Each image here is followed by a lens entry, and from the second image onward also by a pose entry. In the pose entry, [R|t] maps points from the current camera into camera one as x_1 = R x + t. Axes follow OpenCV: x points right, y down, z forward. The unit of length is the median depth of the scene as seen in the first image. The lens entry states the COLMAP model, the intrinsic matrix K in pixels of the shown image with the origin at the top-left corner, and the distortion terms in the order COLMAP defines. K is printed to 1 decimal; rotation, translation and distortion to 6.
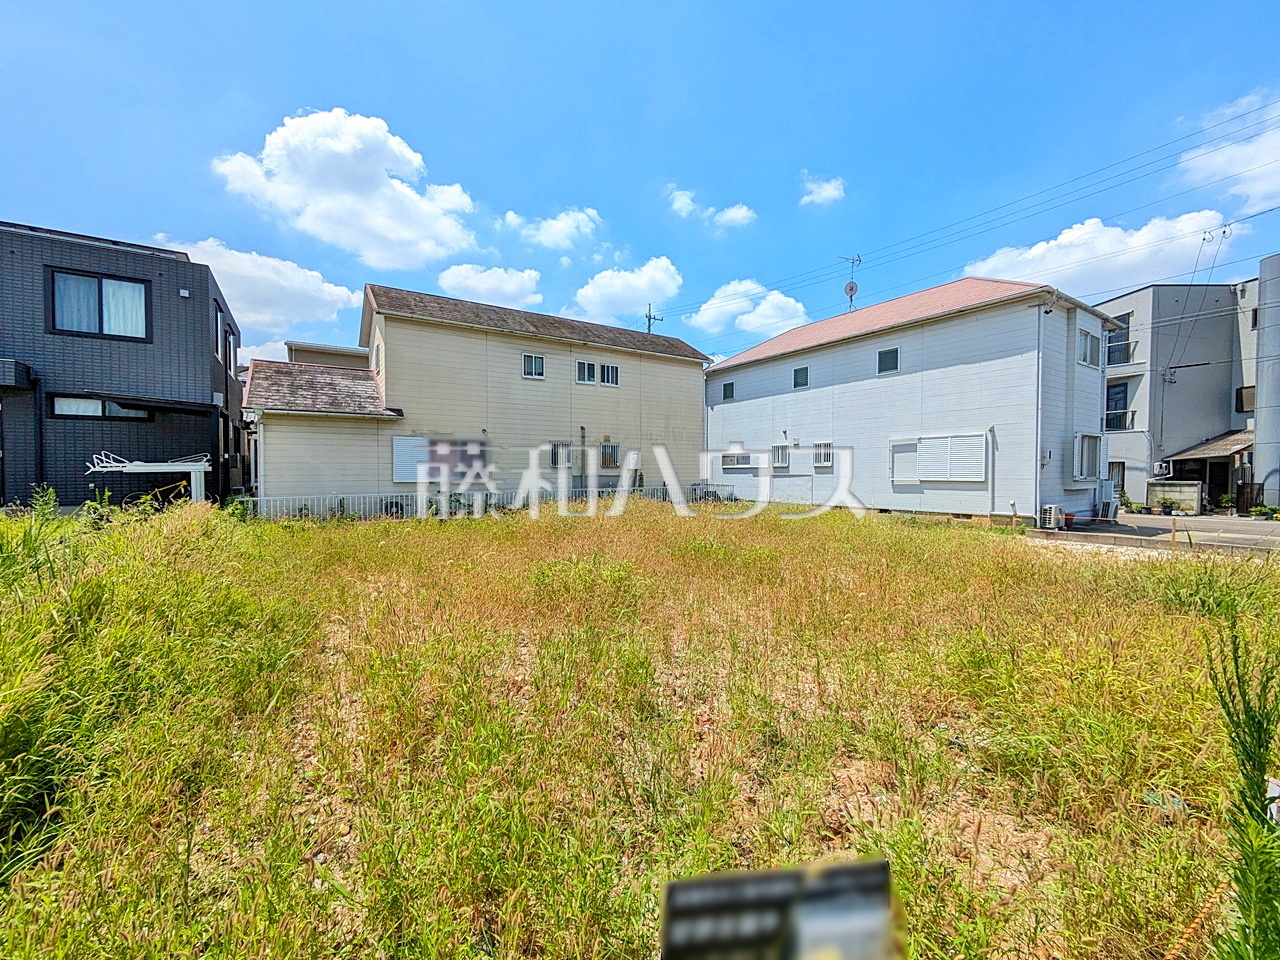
lens RADIAL K [[506.3, 0, 640.8], [0, 506.3, 486.4], [0, 0, 1]] dist [0.000366, 0.000314]
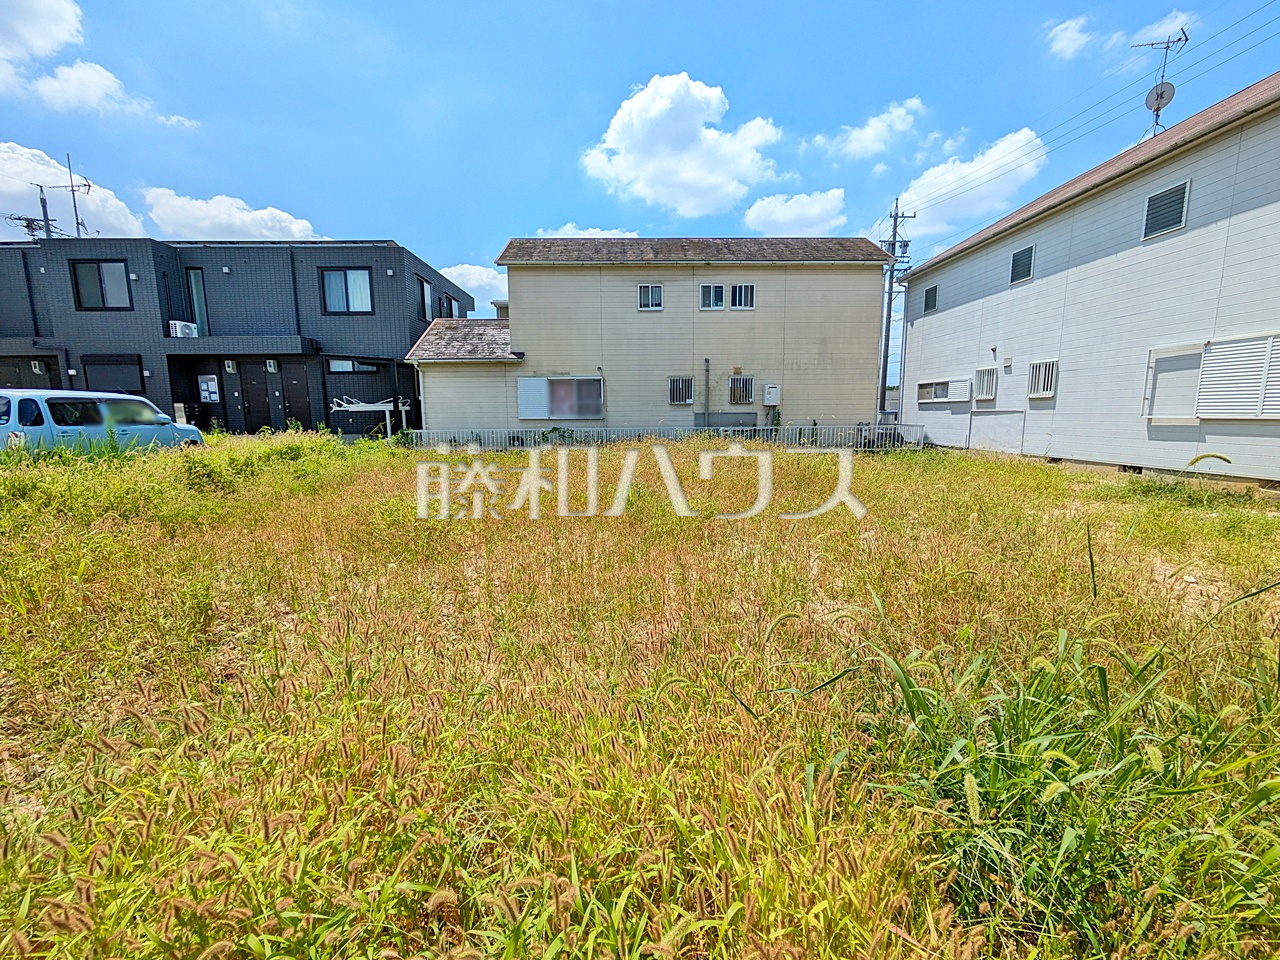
lens RADIAL K [[506.3, 0, 641.2], [0, 506.3, 477.8], [0, 0, 1]] dist [0.000366, 0.000314]
pose [[0.846964, 0.063756, -0.527813, 0.304577], [-0.009944, 0.994509, 0.104173, 0.001059], [0.531557, -0.082982, 0.842948, 0.167450]]
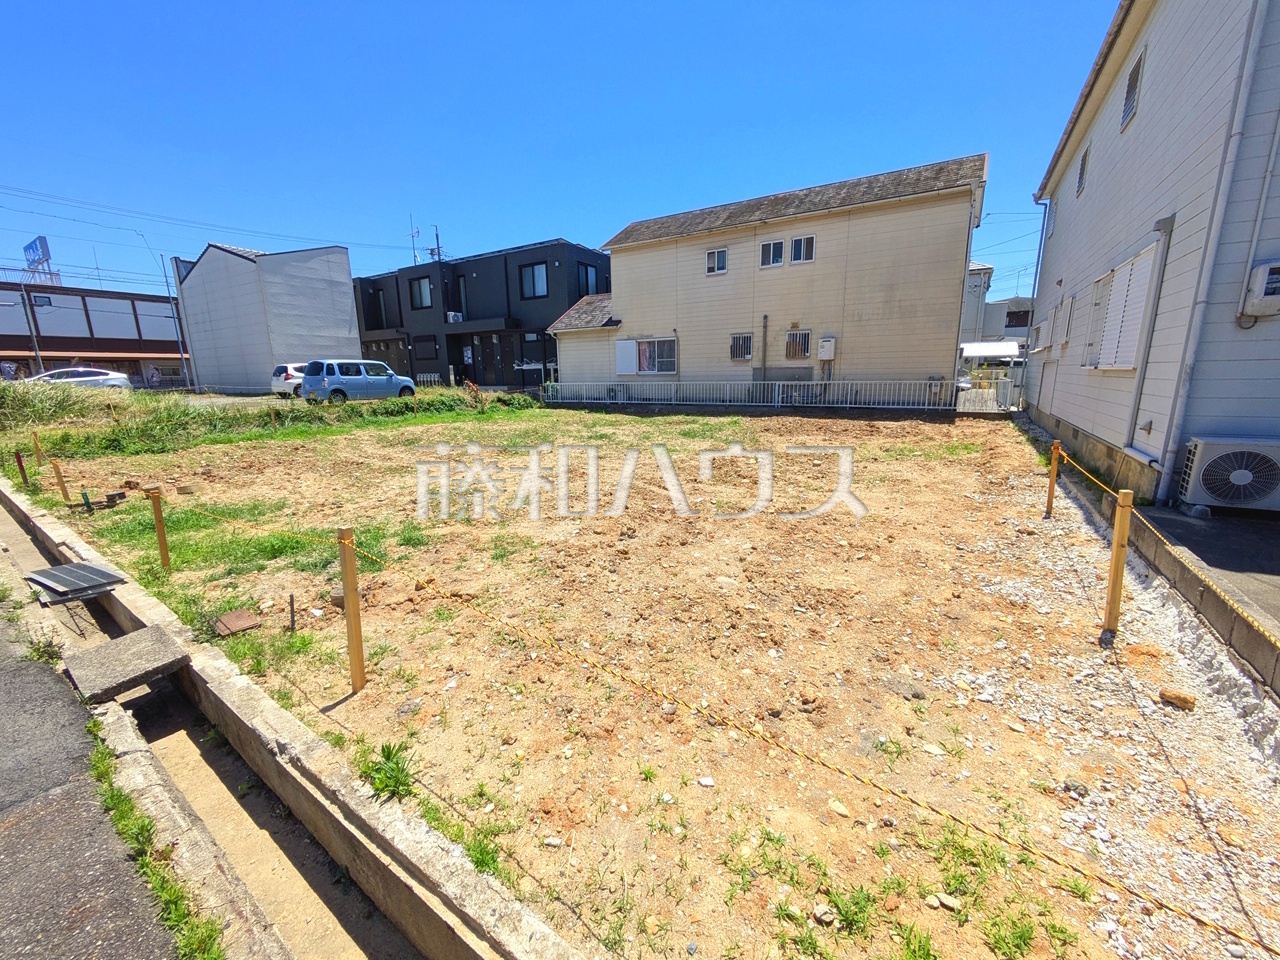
lens RADIAL K [[506.3, 0, 641.2], [0, 506.3, 477.5], [0, 0, 1]] dist [0.000366, 0.000314]
pose [[0.423040, 0.179645, -0.888125, 0.751108], [-0.012852, 0.981241, 0.192358, 0.000723], [0.906020, -0.069960, 0.417412, 0.403704]]
